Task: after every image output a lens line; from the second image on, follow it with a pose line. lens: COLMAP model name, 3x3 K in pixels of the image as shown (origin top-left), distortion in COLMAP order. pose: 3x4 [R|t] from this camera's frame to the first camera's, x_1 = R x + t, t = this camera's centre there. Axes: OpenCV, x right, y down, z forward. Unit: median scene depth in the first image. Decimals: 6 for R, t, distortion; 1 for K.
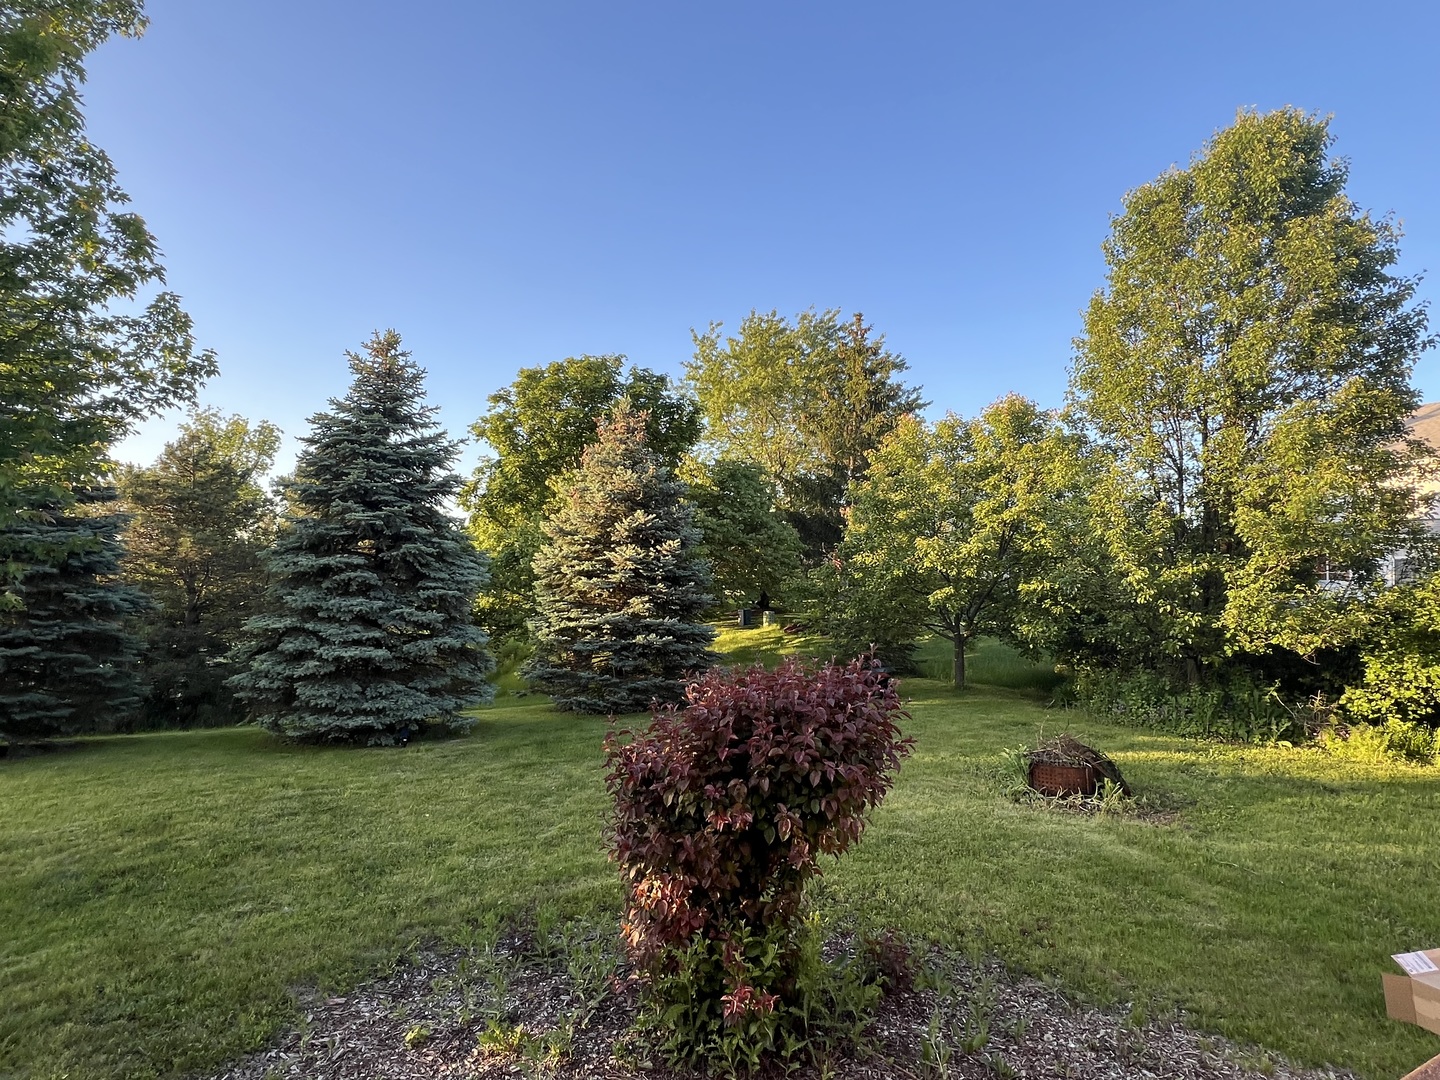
lens RADIAL K [[742.1, 0, 713.1], [0, 742.1, 544.6], [0, 0, 1]] dist [0.000878, -0.000979]
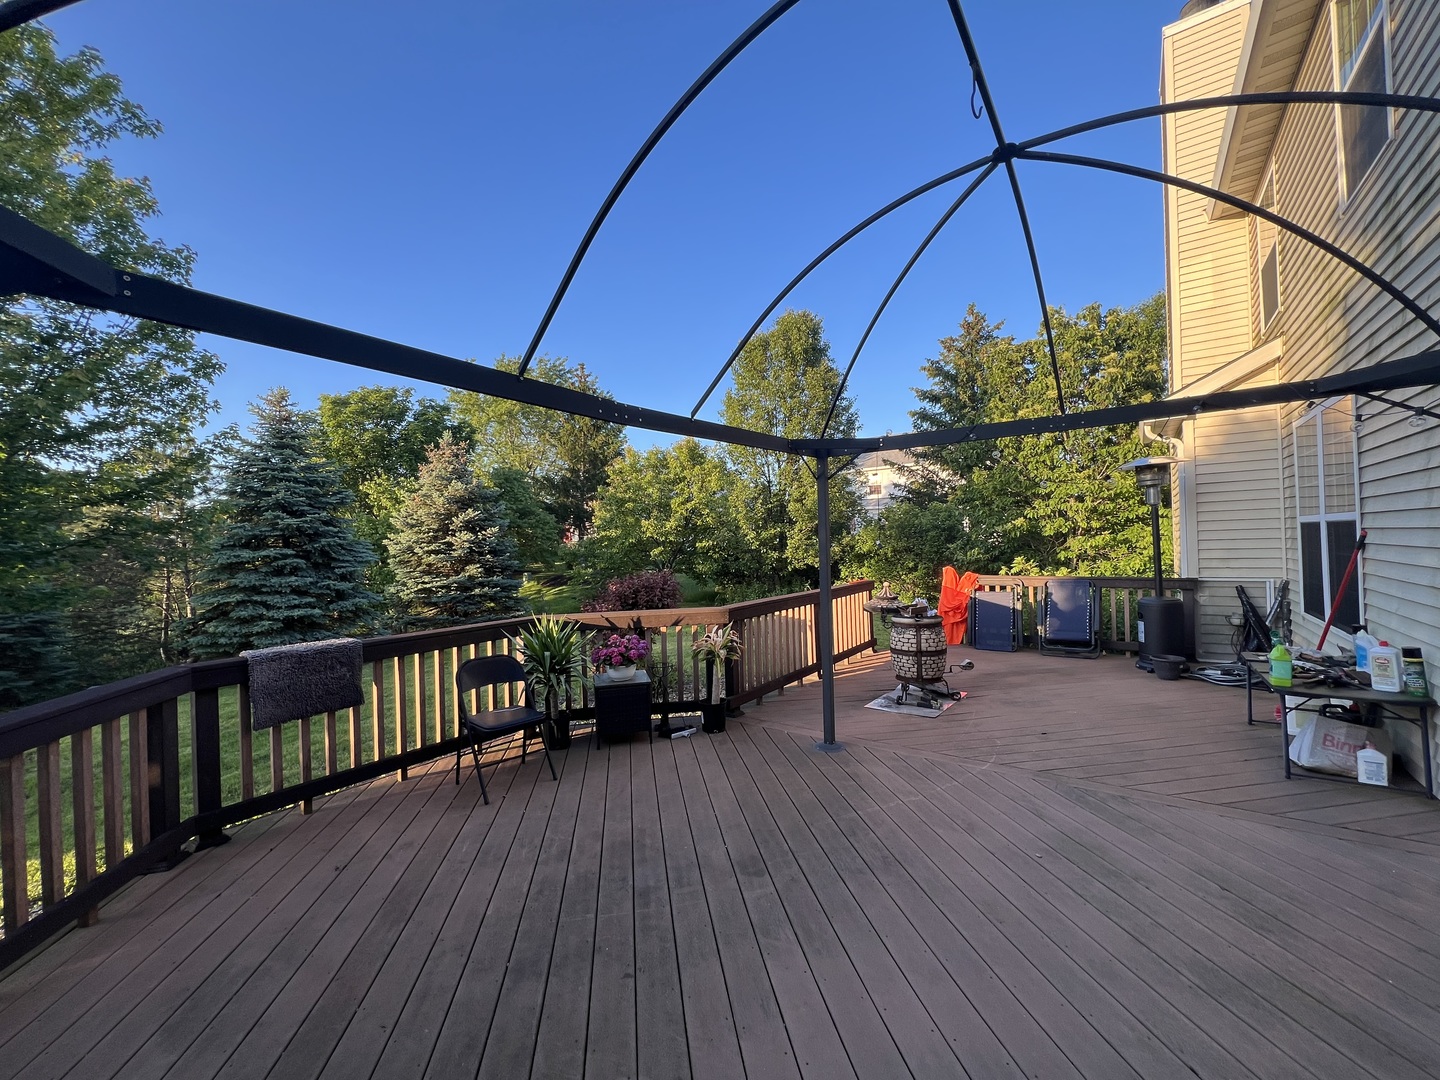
lens RADIAL K [[572.7, 0, 716.1], [0, 572.7, 540.4], [0, 0, 1]] dist [-0.000063, -0.000088]
pose [[0.900556, -0.053430, 0.431445, -0.156676], [0.037562, 0.998271, 0.045222, -0.015732], [-0.433115, -0.024518, 0.901005, -0.300080]]
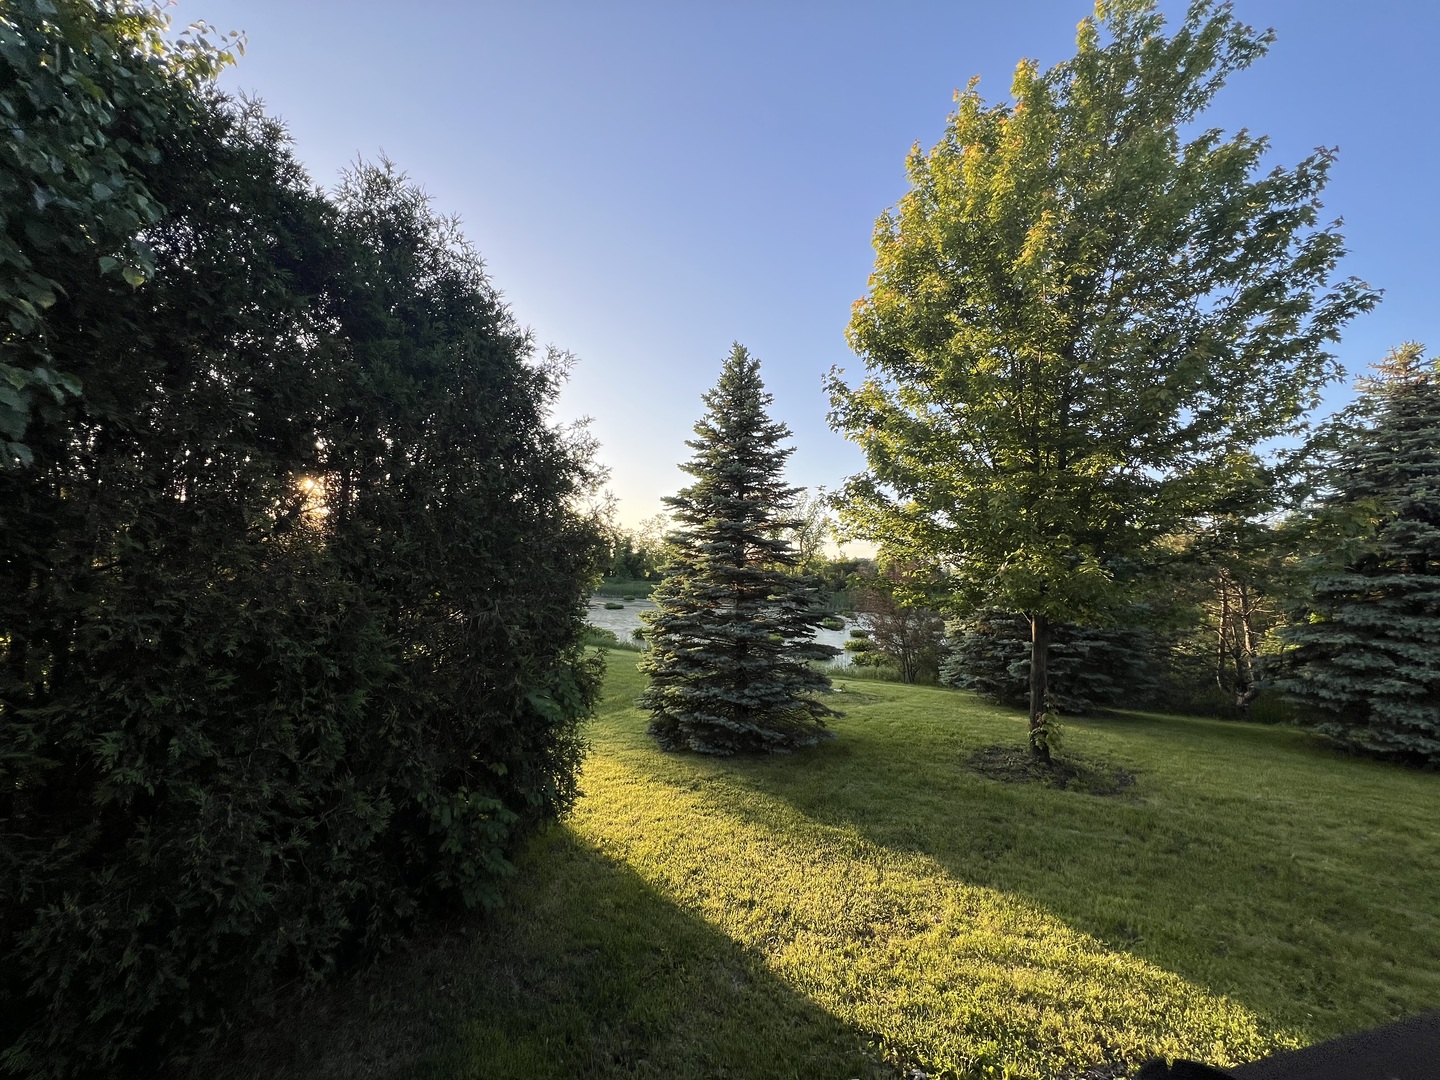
lens RADIAL K [[572.7, 0, 716.9], [0, 572.7, 540.4], [0, 0, 1]] dist [-0.000063, -0.000088]
pose [[0.525563, -0.058647, -0.848731, -0.256104], [0.024956, 0.998255, -0.053526, -0.010482], [0.850388, 0.006951, 0.526110, -0.146169]]
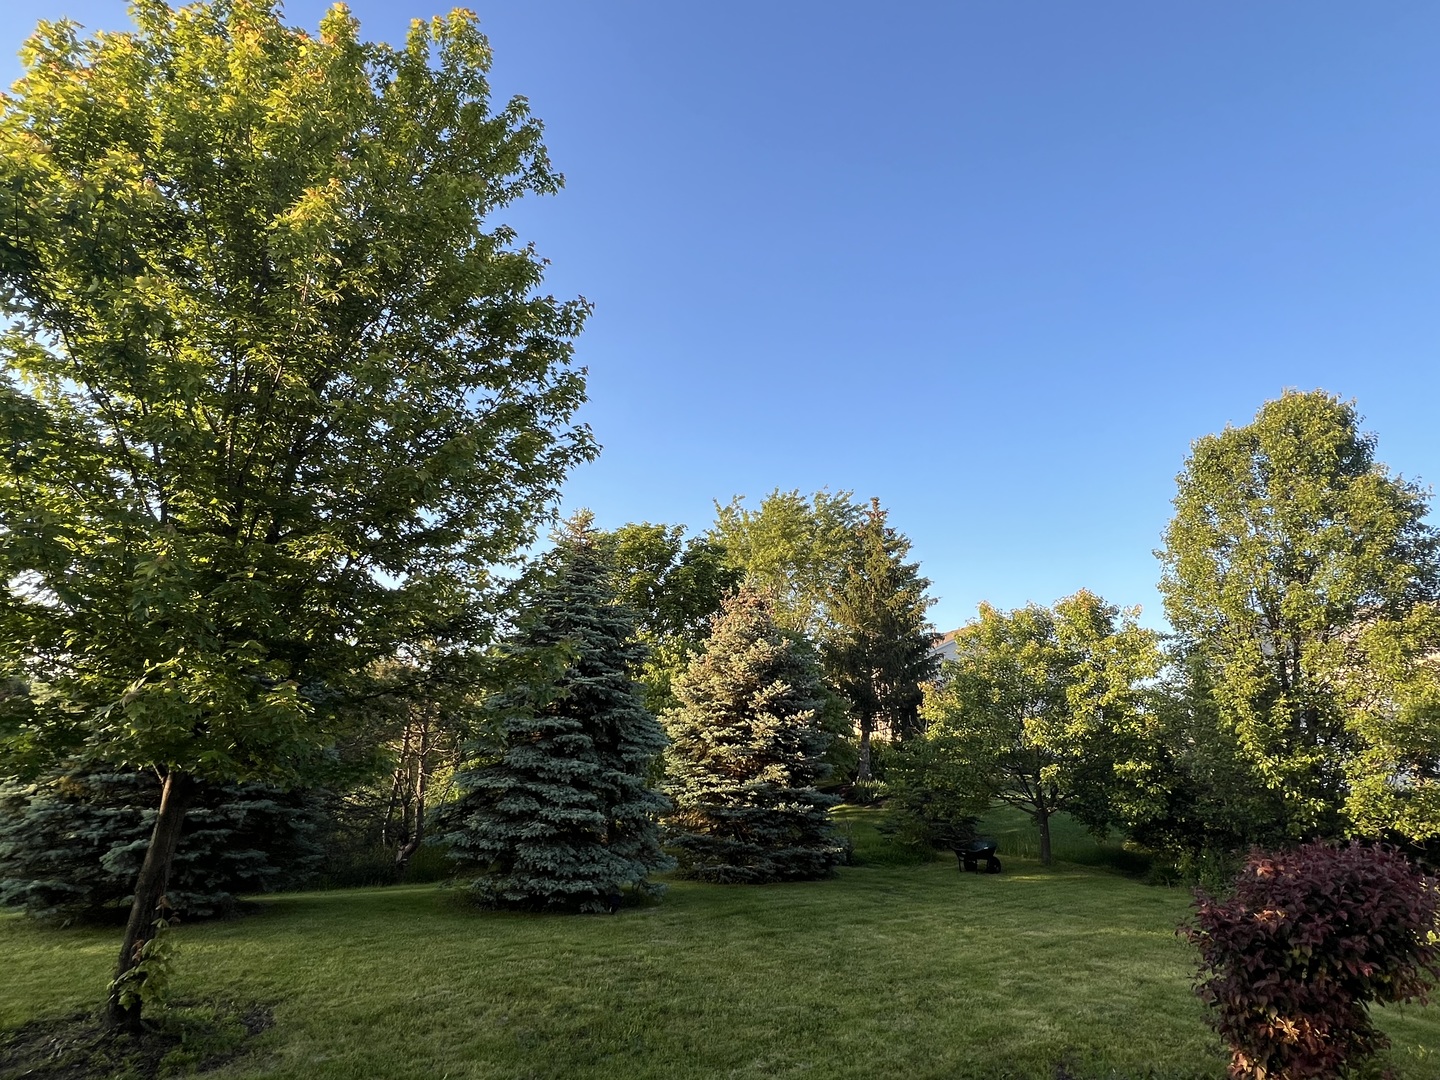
lens RADIAL K [[742.1, 0, 717.8], [0, 742.1, 543.0], [0, 0, 1]] dist [0.000878, -0.000979]
pose [[0.994348, 0.060102, 0.087523, -0.294427], [-0.040547, 0.976832, -0.210132, -0.011819], [-0.098125, 0.205395, 0.973748, -0.080705]]
